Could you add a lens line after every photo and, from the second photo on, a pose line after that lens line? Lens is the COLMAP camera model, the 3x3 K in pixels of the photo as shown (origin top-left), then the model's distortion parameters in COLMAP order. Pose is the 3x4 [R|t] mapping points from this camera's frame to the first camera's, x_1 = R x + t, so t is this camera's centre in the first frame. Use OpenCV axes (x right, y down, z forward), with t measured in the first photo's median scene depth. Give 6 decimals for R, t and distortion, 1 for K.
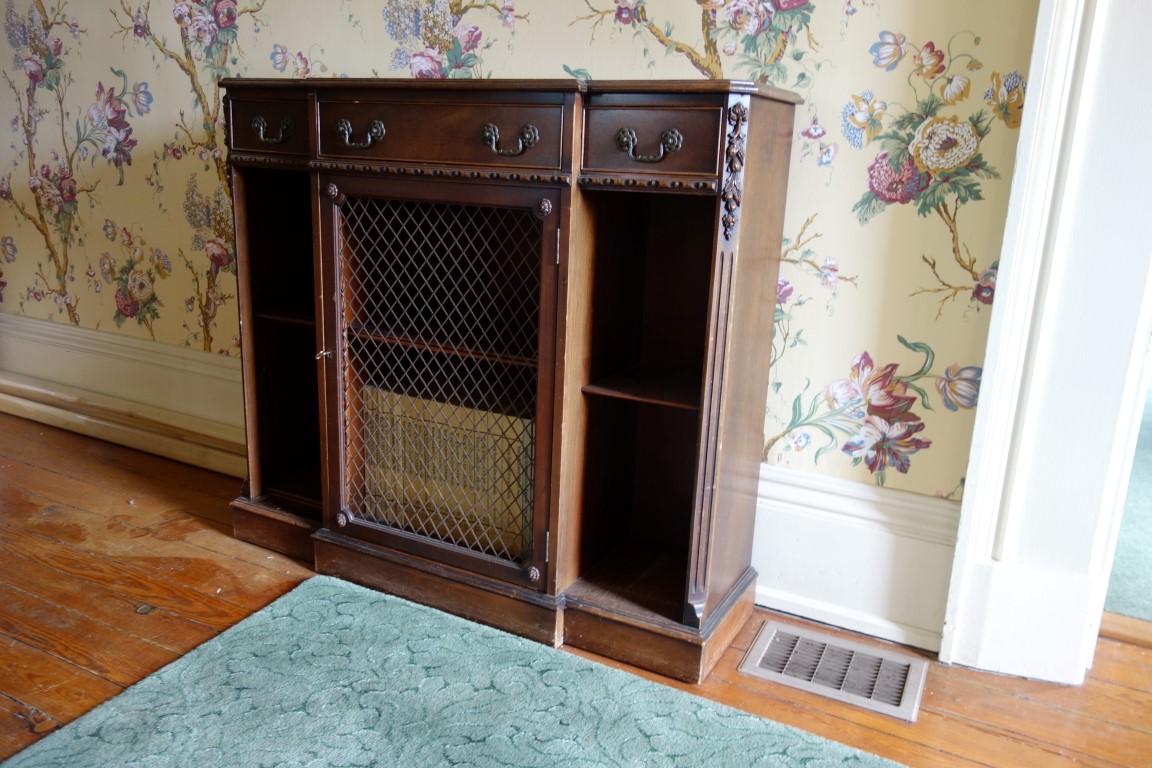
lens RADIAL K [[904.4, 0, 578.6], [0, 904.4, 387.5], [0, 0, 1]] dist [0.007897, -0.007657]
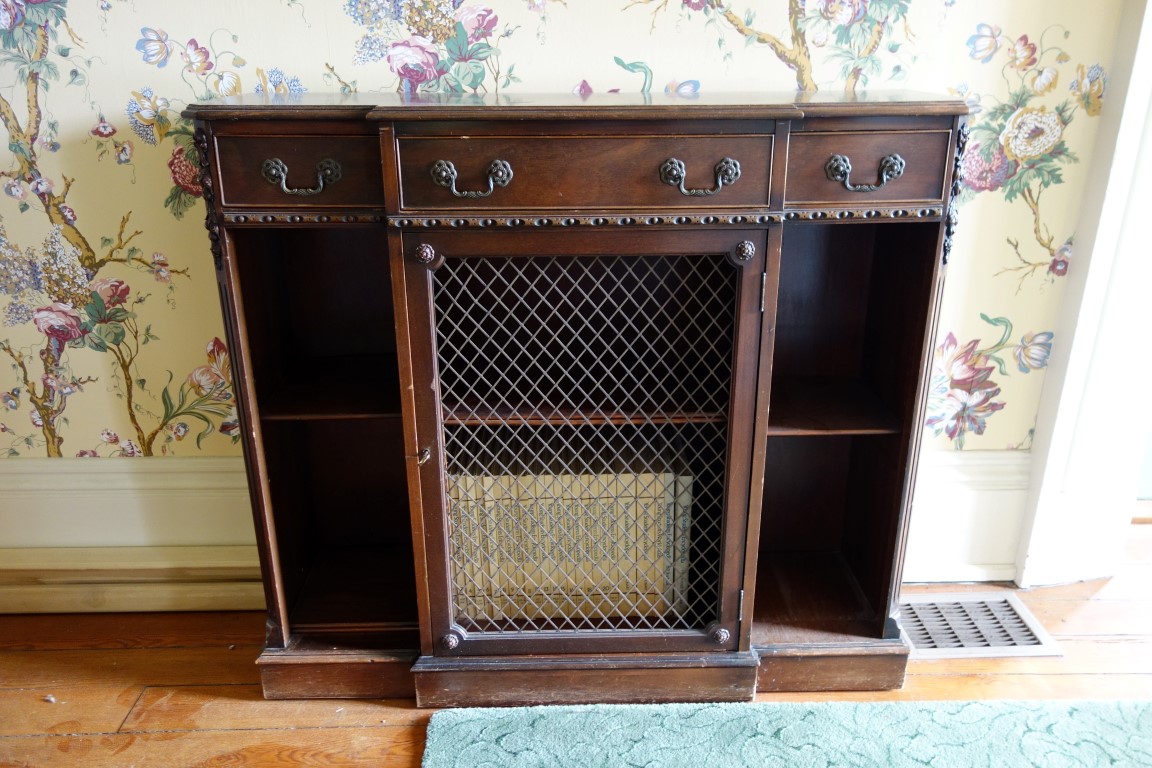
lens RADIAL K [[904.4, 0, 578.6], [0, 904.4, 387.5], [0, 0, 1]] dist [0.007897, -0.007657]
pose [[0.873069, -0.215028, 0.437622, -0.536823], [0.162130, 0.974463, 0.155354, -0.212280], [-0.459852, -0.064683, 0.885637, 0.268957]]
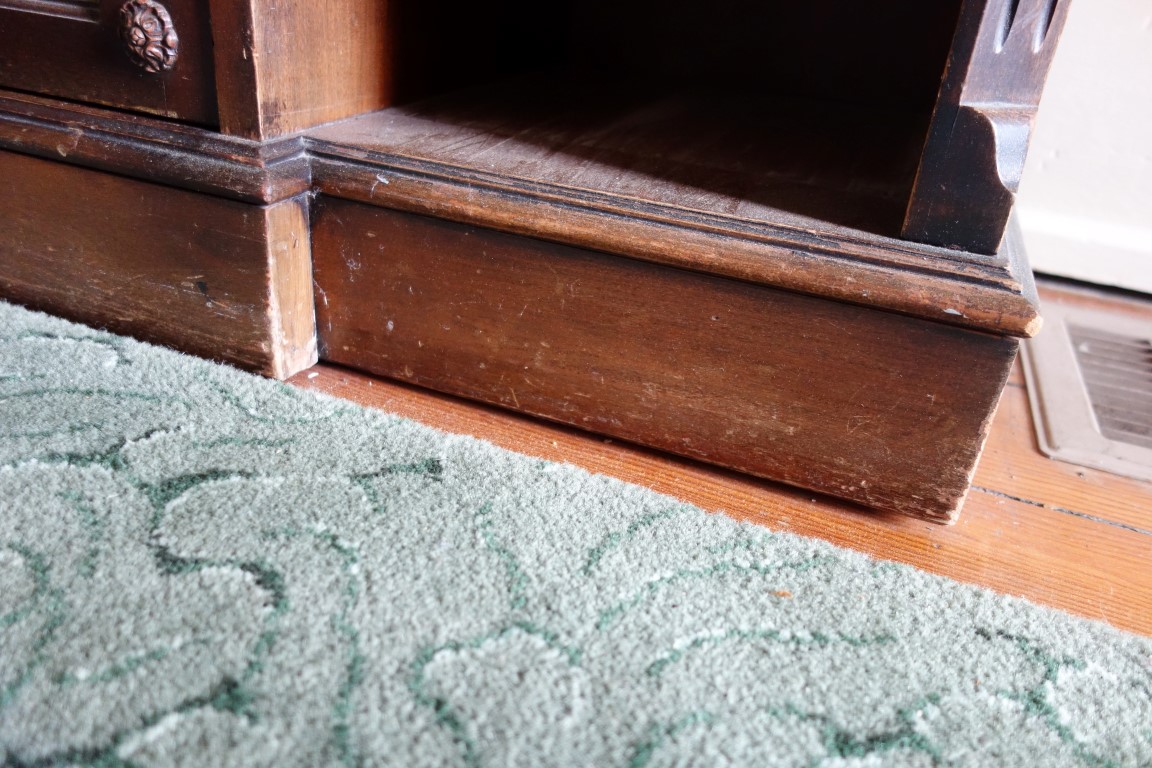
lens RADIAL K [[904.4, 0, 578.6], [0, 904.4, 387.5], [0, 0, 1]] dist [0.007897, -0.007657]
pose [[0.990446, -0.012000, 0.137377, 0.018430], [-0.019522, 0.973971, 0.225830, 0.240076], [-0.136511, -0.226354, 0.964432, 0.778979]]
